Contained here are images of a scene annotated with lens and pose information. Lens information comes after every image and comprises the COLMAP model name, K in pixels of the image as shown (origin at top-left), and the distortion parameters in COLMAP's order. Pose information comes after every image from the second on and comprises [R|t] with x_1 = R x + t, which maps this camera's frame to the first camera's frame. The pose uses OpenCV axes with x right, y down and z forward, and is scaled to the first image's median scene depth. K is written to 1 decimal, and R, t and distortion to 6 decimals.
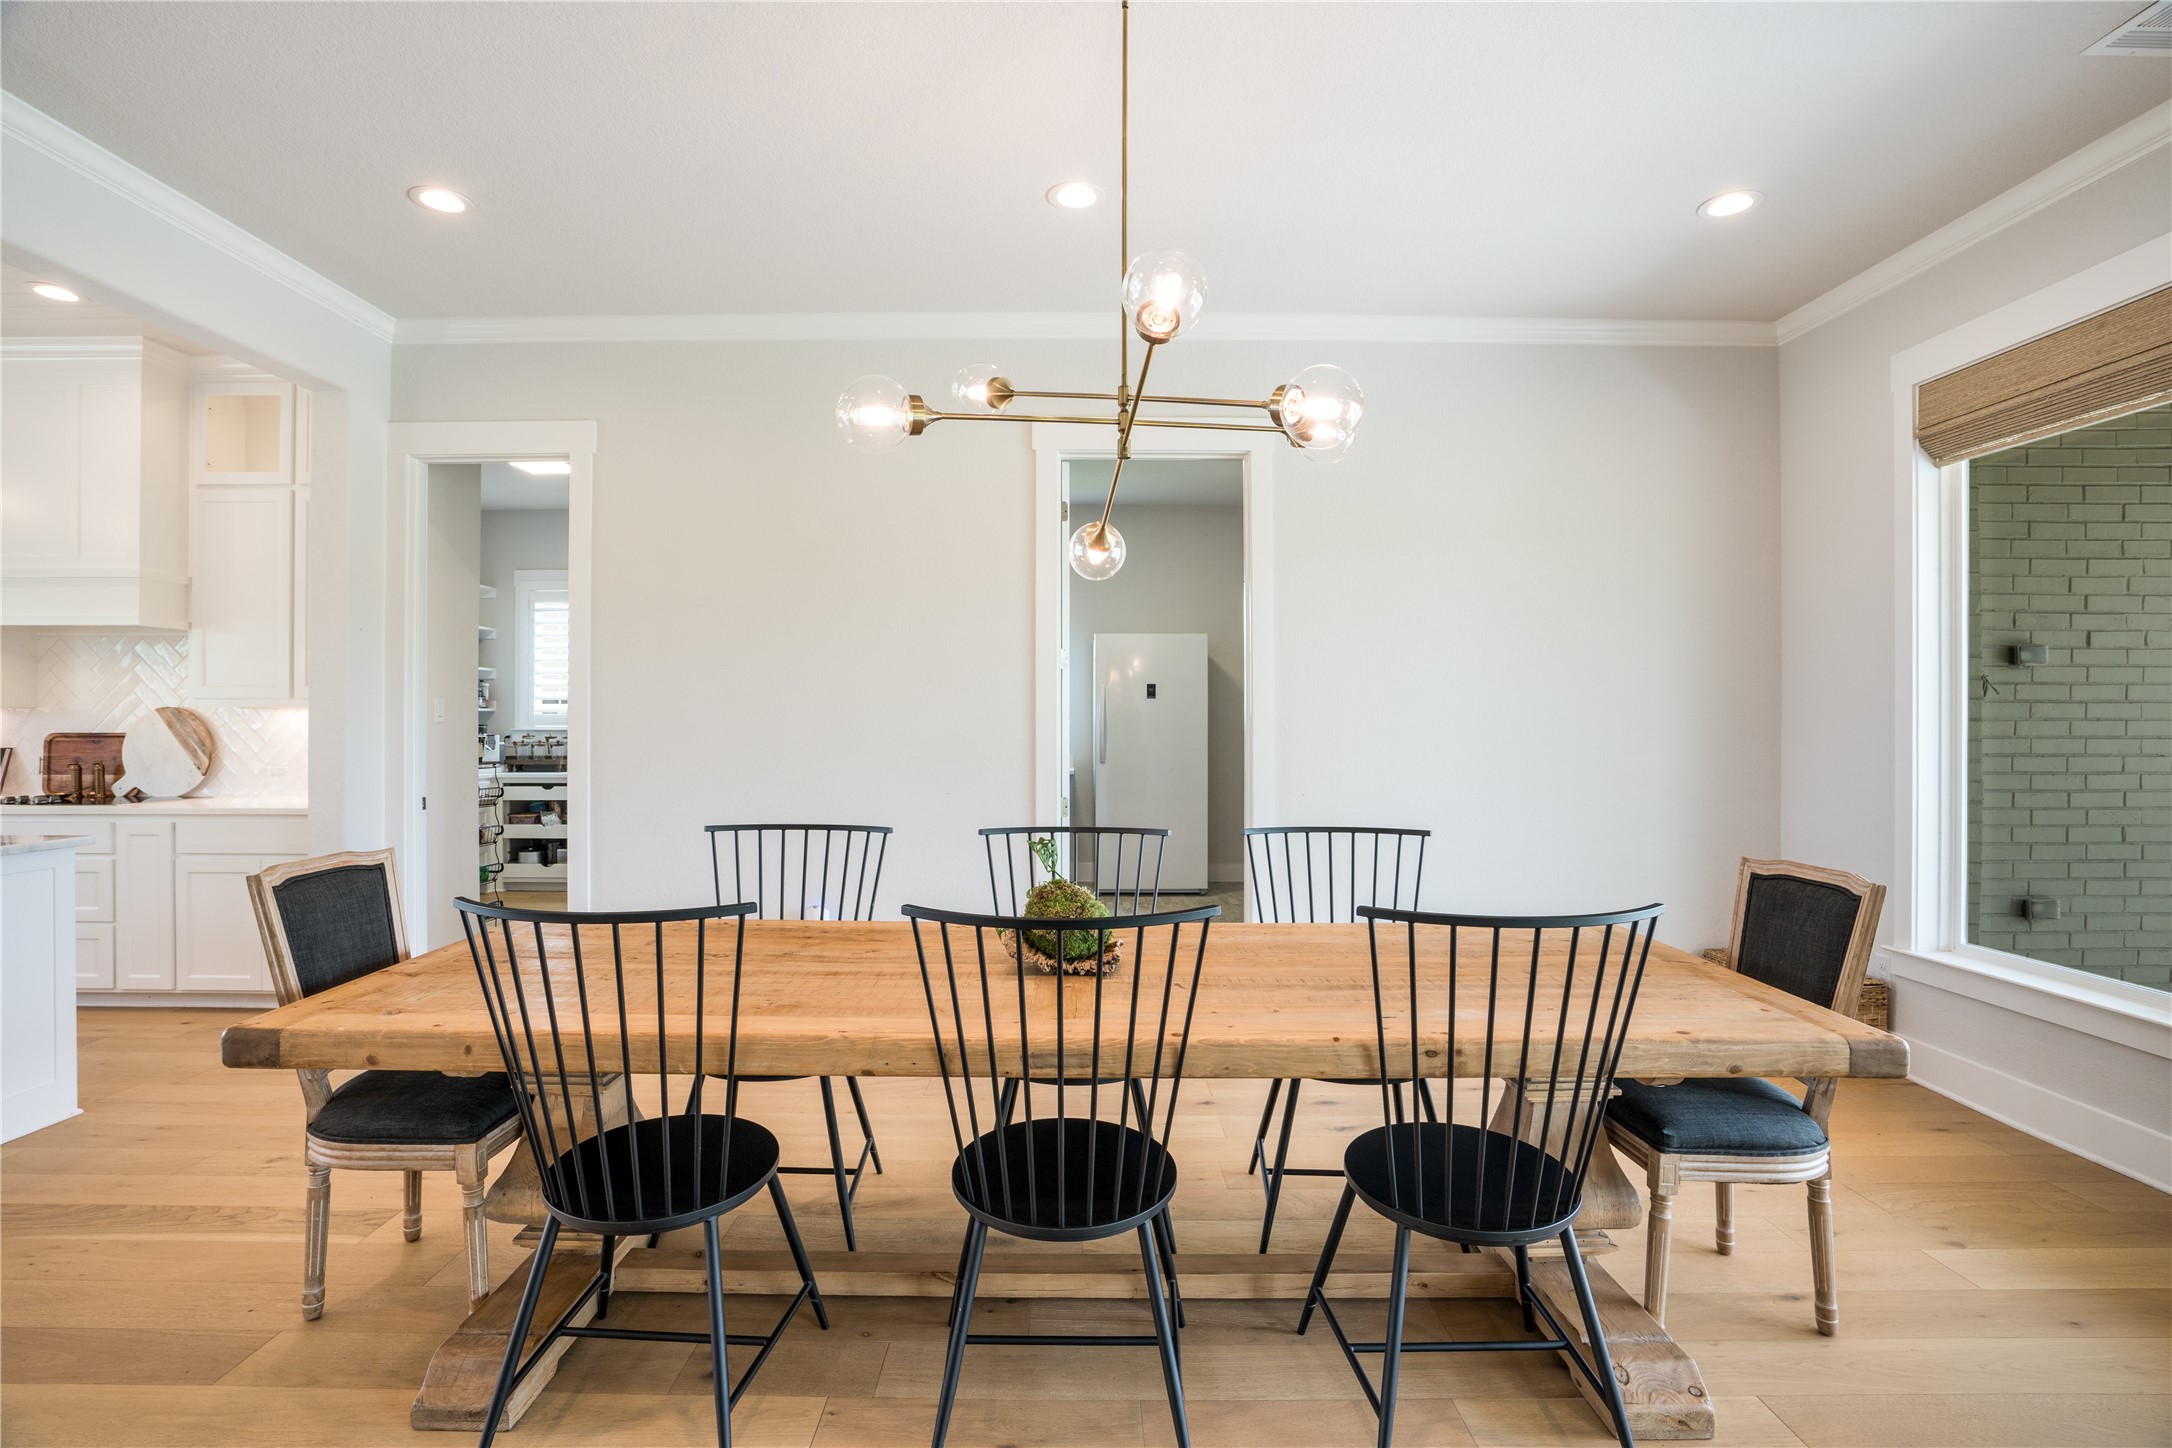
lens RADIAL K [[1006.7, 0, 1079.3], [0, 1006.7, 717.5], [0, 0, 1]] dist [-0.020409, 0.000380]
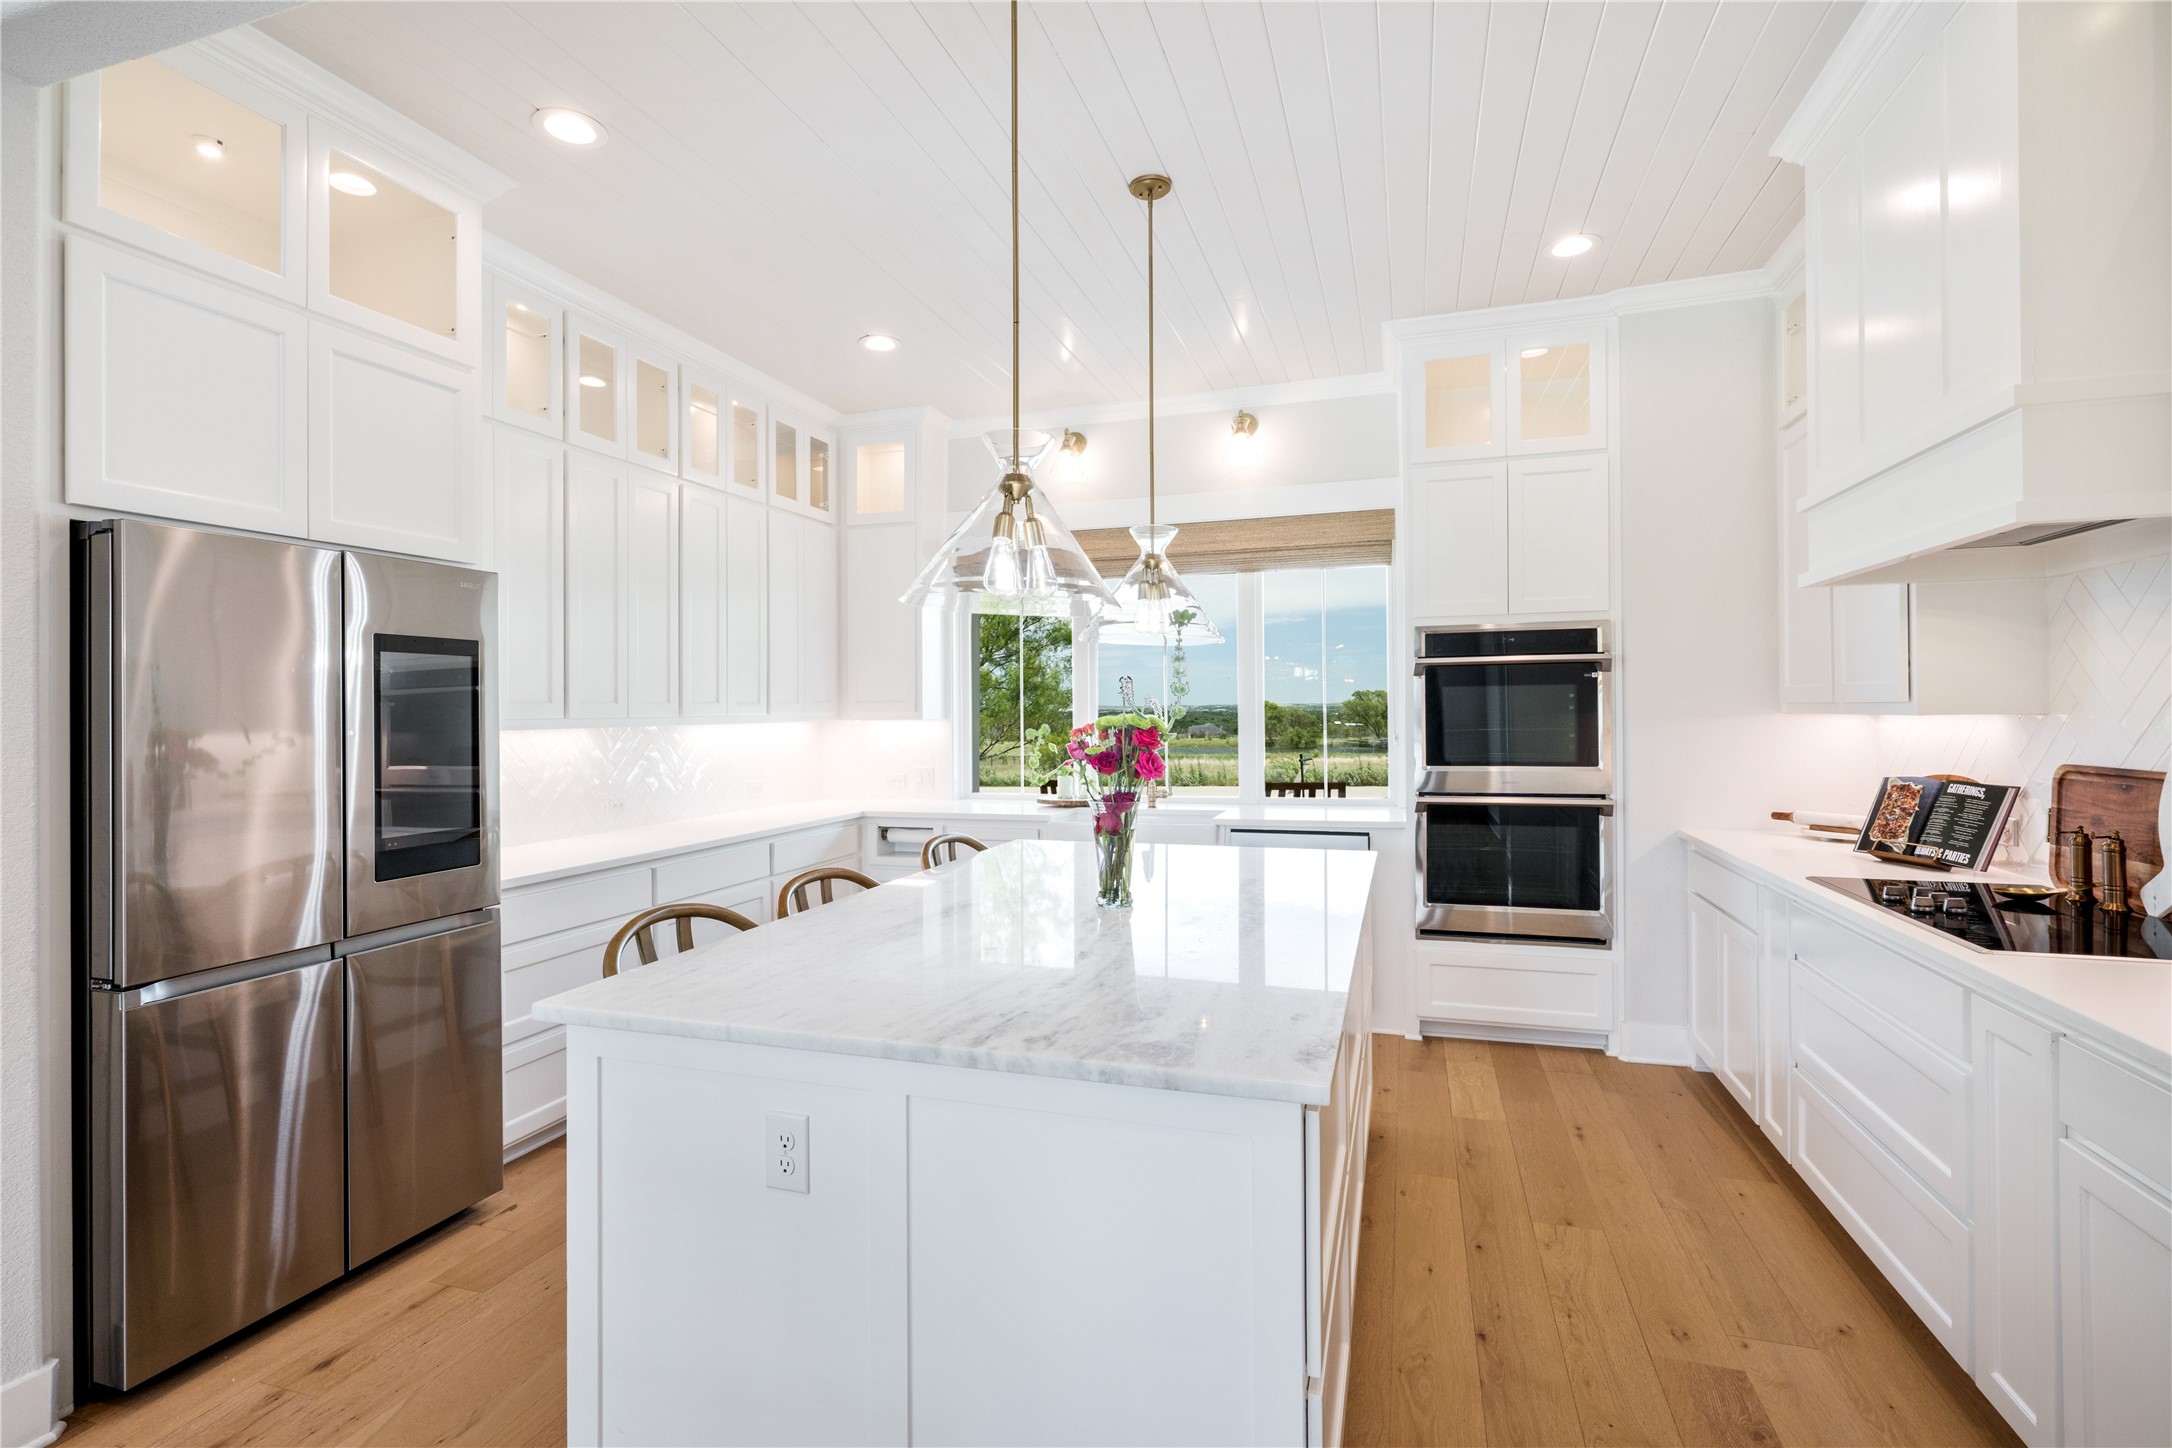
lens RADIAL K [[1018.6, 0, 1041.4], [0, 1018.6, 714.8], [0, 0, 1]] dist [-0.000120, 0.000047]
pose [[-0.322816, 0.009029, -0.946419, -0.380143], [0.010806, 0.999924, 0.005854, -0.018826], [0.946400, -0.008337, -0.322889, 0.680059]]
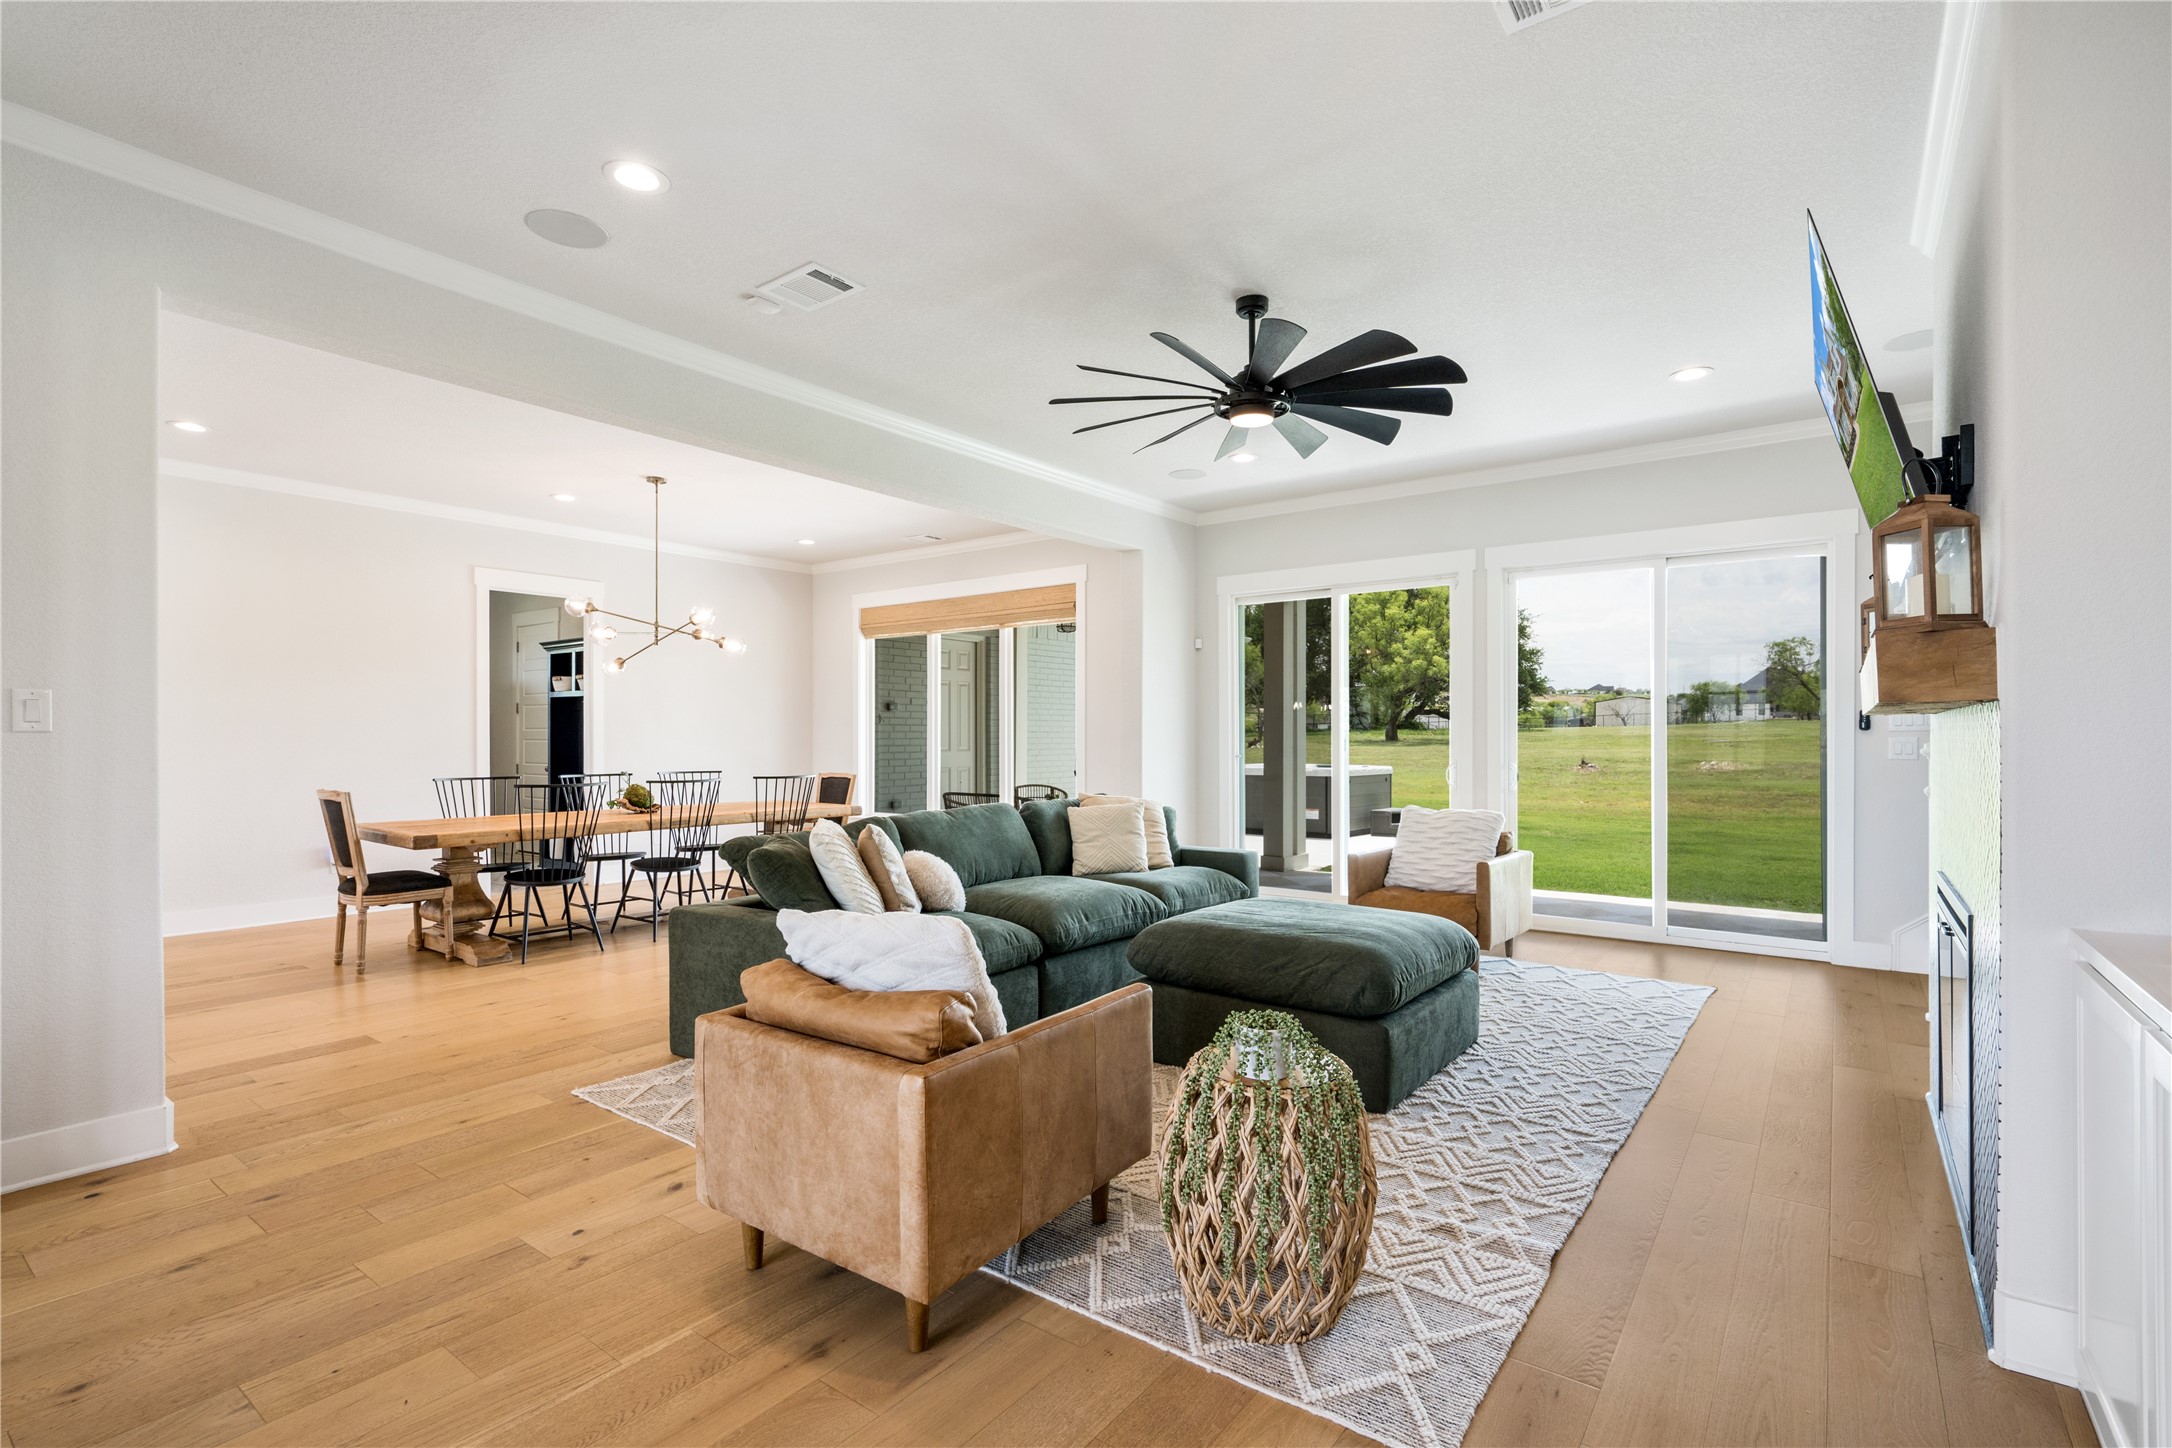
lens RADIAL K [[1001.3, 0, 1077.3], [0, 1001.3, 725.0], [0, 0, 1]] dist [0.001760, 0.000321]
pose [[0.604152, 0.004352, 0.796857, -0.733044], [0.003490, 0.999961, -0.008107, 0.006040], [-0.796862, 0.007679, 0.604113, -0.847612]]
